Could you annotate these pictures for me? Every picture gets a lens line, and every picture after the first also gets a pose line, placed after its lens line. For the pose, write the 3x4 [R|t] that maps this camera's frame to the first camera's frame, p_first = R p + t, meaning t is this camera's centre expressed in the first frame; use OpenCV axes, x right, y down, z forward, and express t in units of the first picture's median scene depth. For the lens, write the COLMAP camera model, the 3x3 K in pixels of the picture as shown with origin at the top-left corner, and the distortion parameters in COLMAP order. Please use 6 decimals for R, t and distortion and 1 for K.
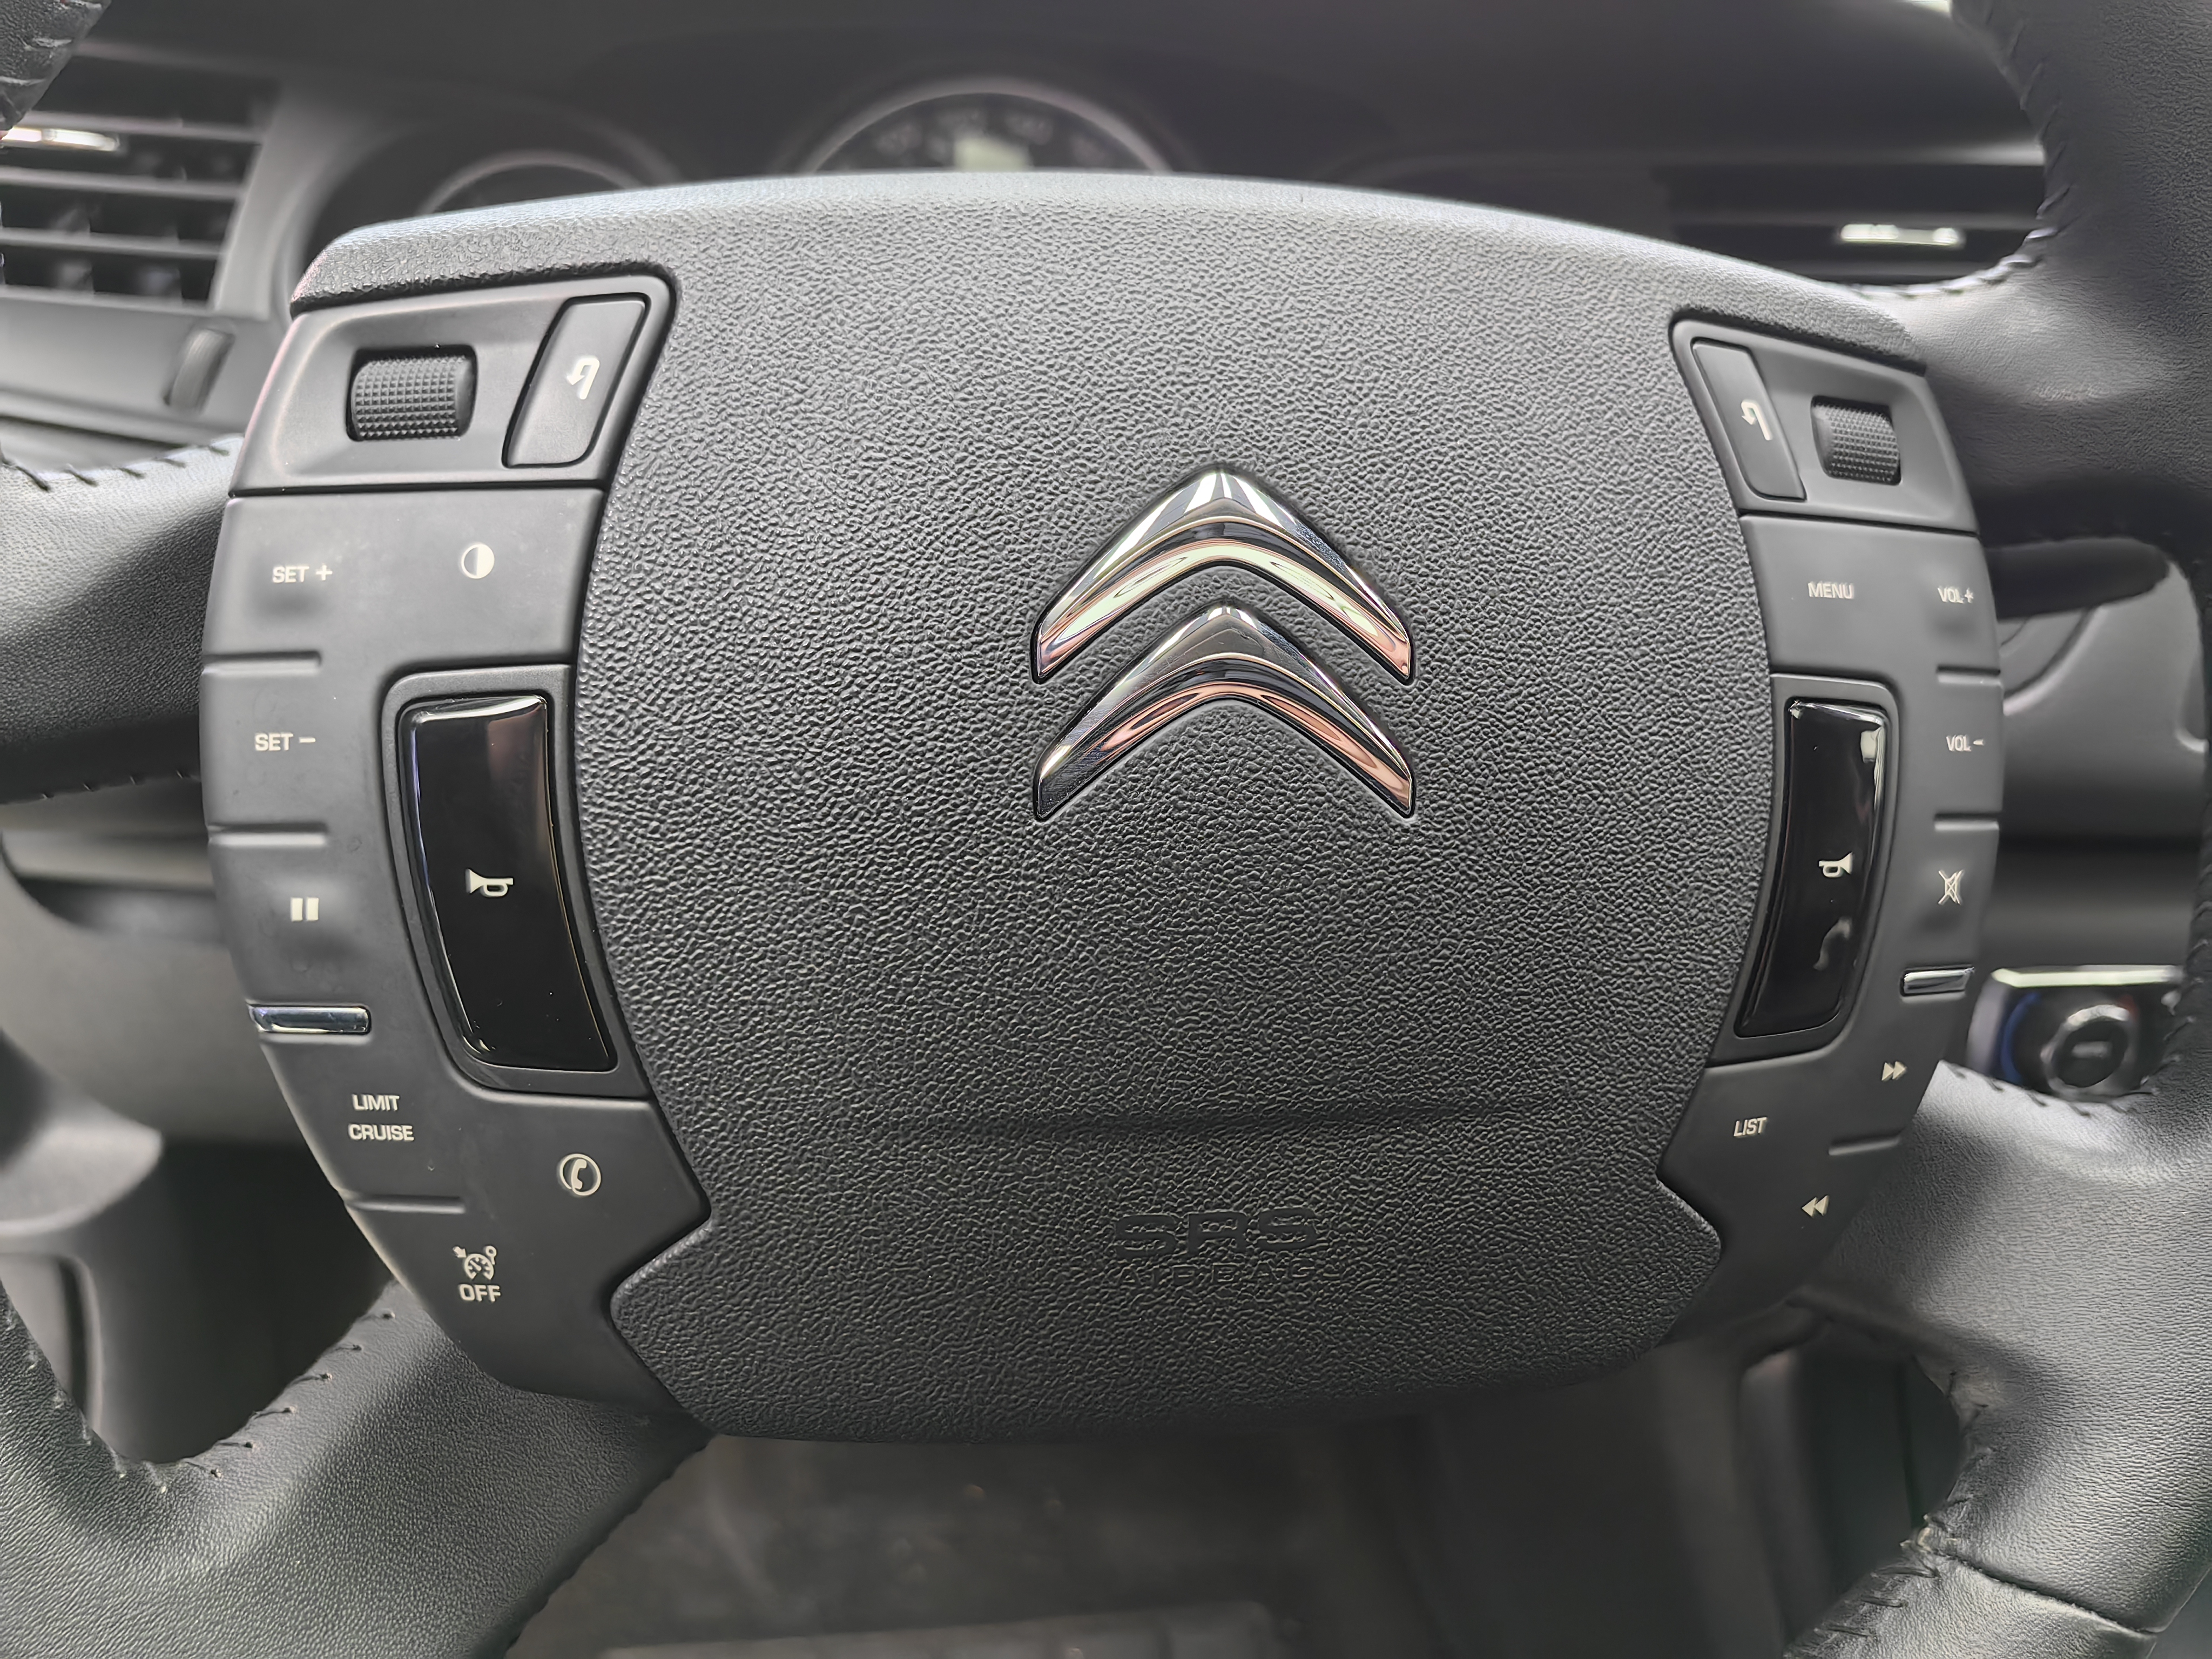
lens RADIAL K [[1802.2, 0, 1113.4], [0, 1802.2, 834.8], [0, 0, 1]] dist [0.000216, -0.011562]
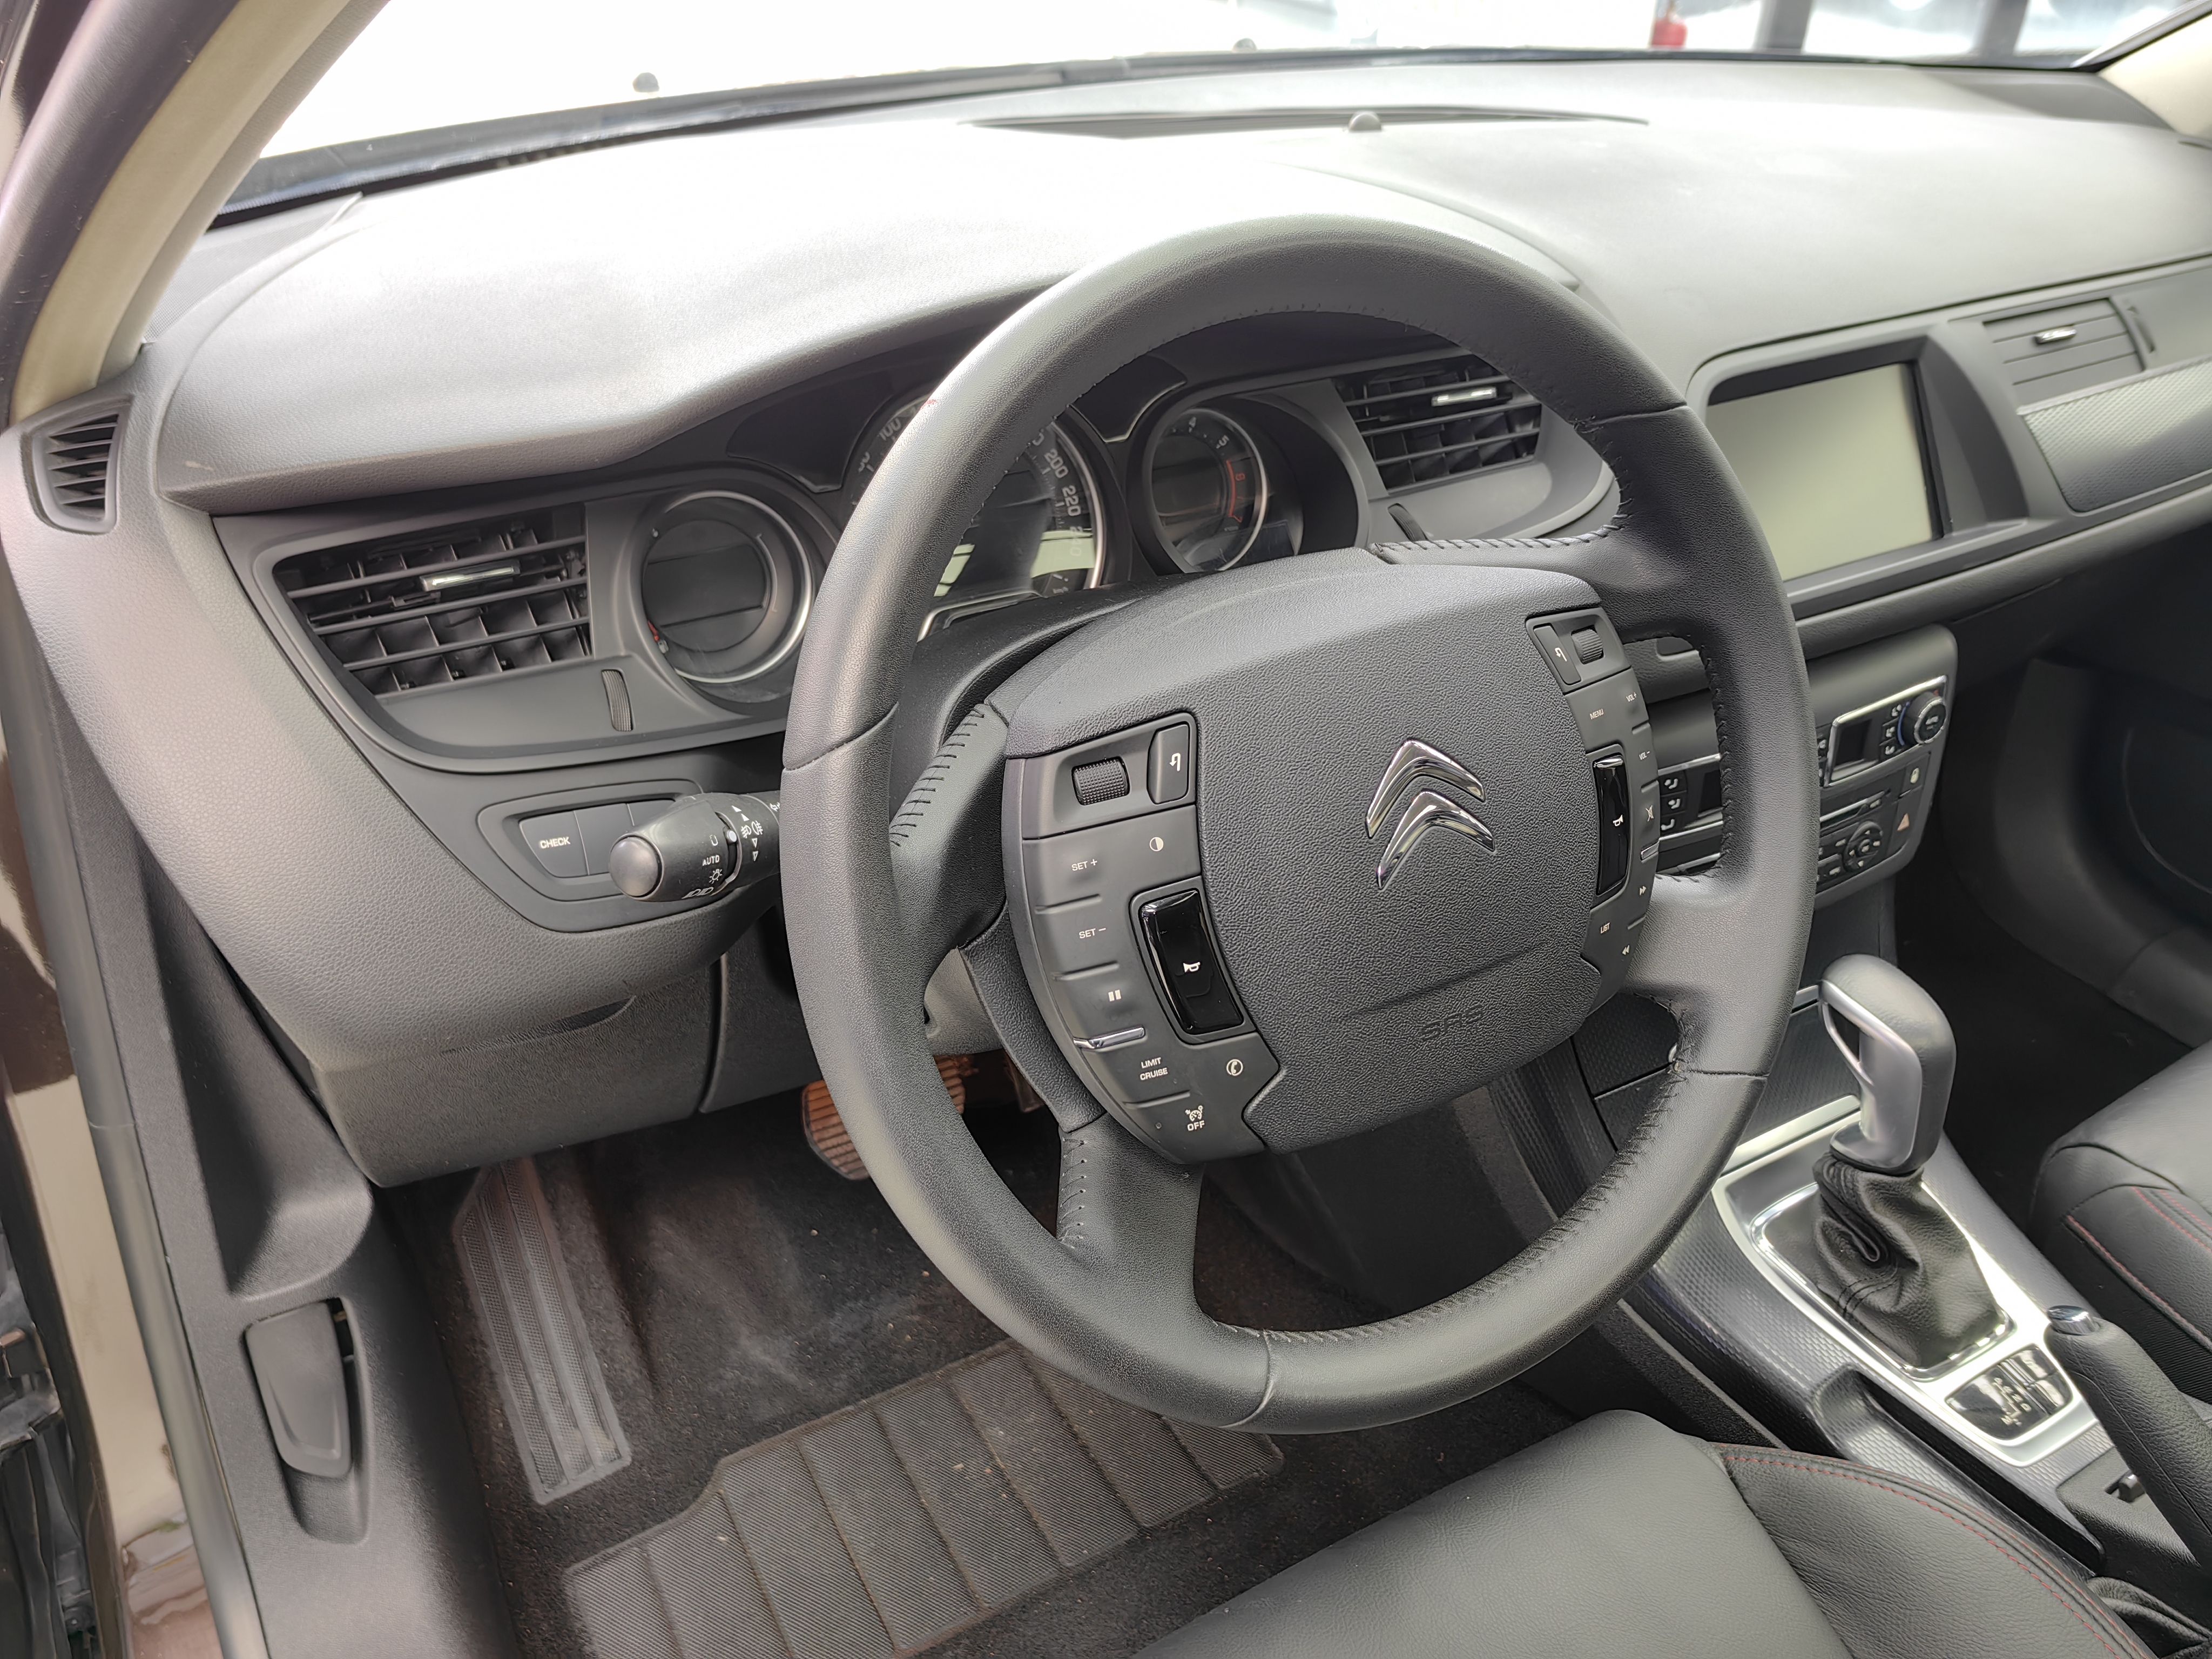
lens RADIAL K [[1802.2, 0, 1100.2], [0, 1802.2, 826.8], [0, 0, 1]] dist [0.000216, -0.011562]
pose [[0.929524, -0.235258, 0.283969, -1.096744], [0.203286, 0.969391, 0.137683, -0.518830], [-0.307668, -0.070252, 0.948897, -1.300154]]
